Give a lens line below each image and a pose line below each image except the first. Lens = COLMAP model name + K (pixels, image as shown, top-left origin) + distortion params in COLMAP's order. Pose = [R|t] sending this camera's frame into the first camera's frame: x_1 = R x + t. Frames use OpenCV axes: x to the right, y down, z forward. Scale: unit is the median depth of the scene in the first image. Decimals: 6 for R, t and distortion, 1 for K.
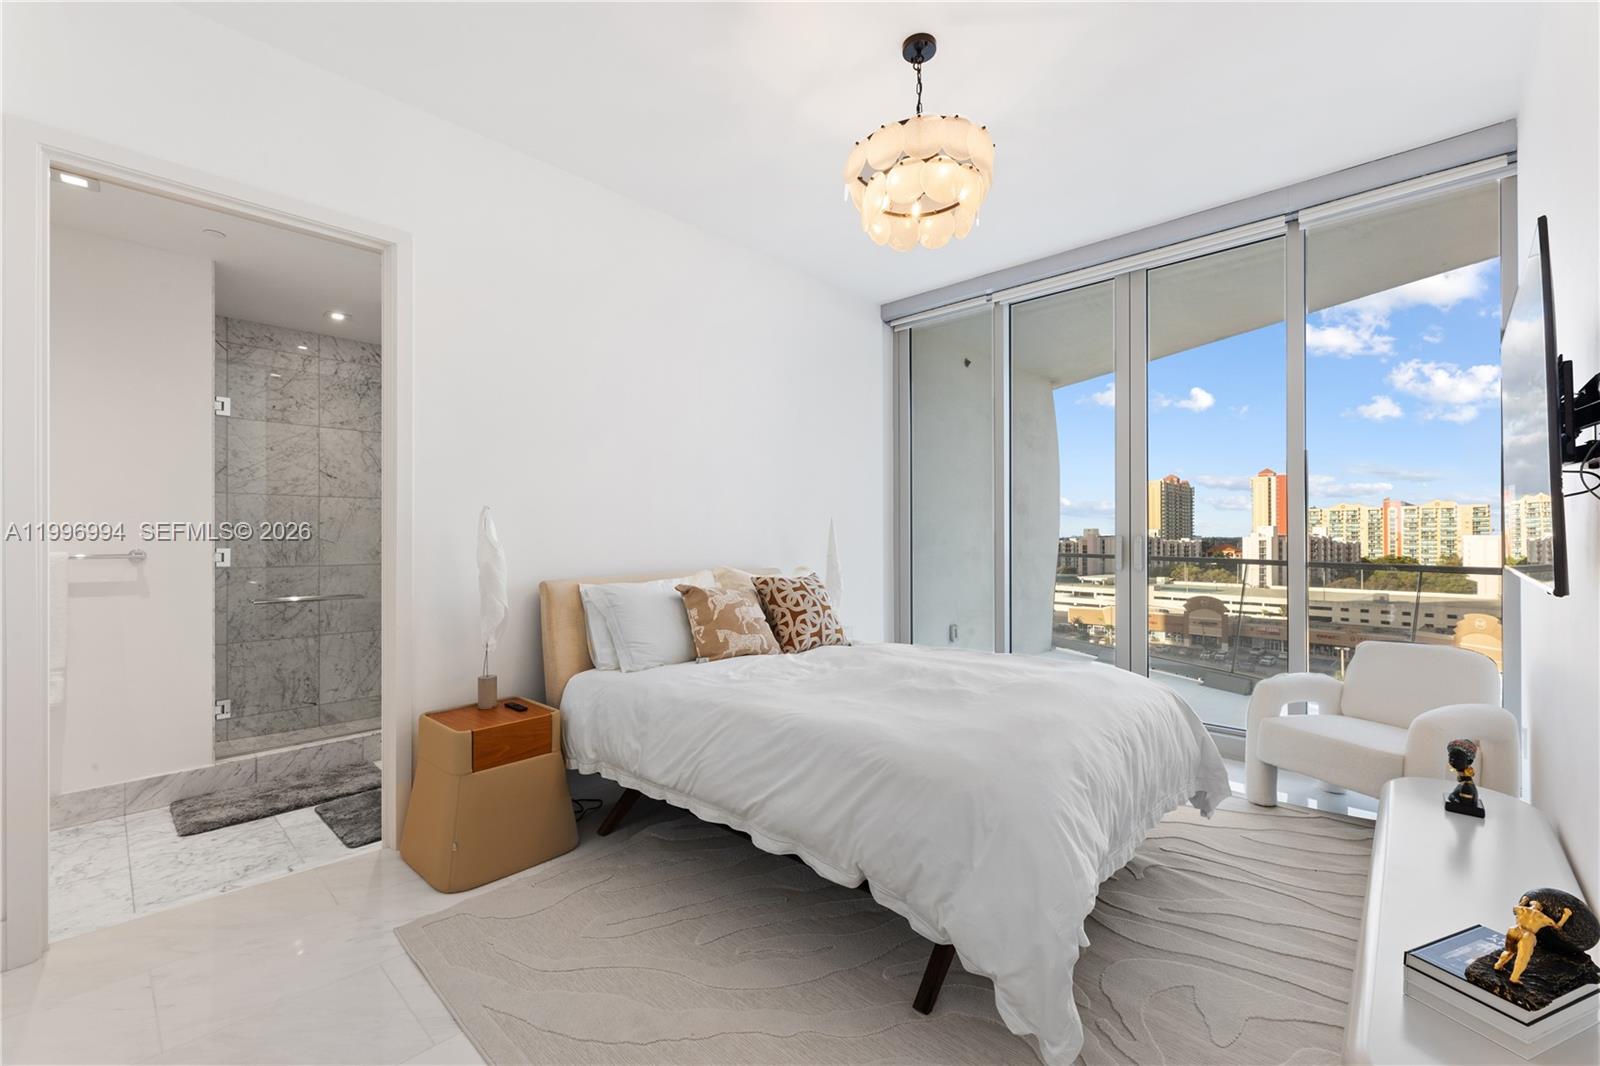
lens RADIAL K [[695.8, 0, 805.0], [0, 695.8, 534.3], [0, 0, 1]] dist [0.001567, -0.001010]
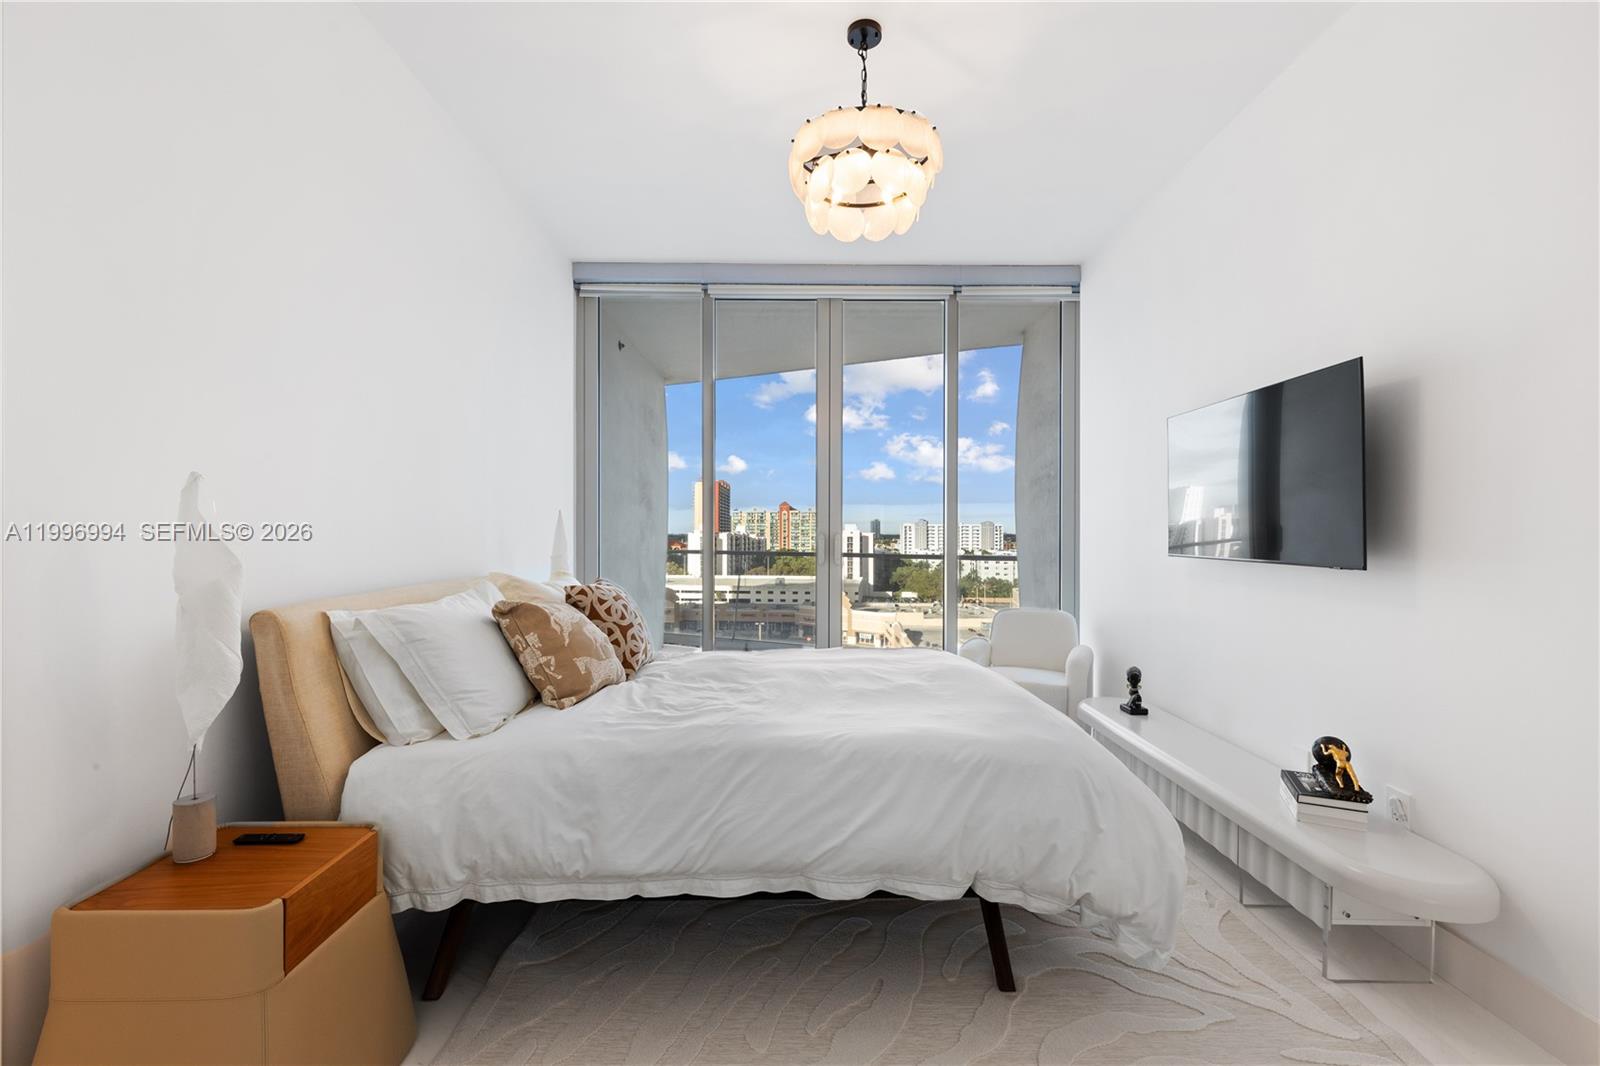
lens RADIAL K [[717.1, 0, 793.2], [0, 717.1, 533.7], [0, 0, 1]] dist [-0.002116, -0.000338]
pose [[0.707885, 0.002699, 0.706323, -0.484346], [-0.006015, 0.999979, 0.002207, 0.000297], [-0.706302, -0.005811, 0.707886, 0.279392]]
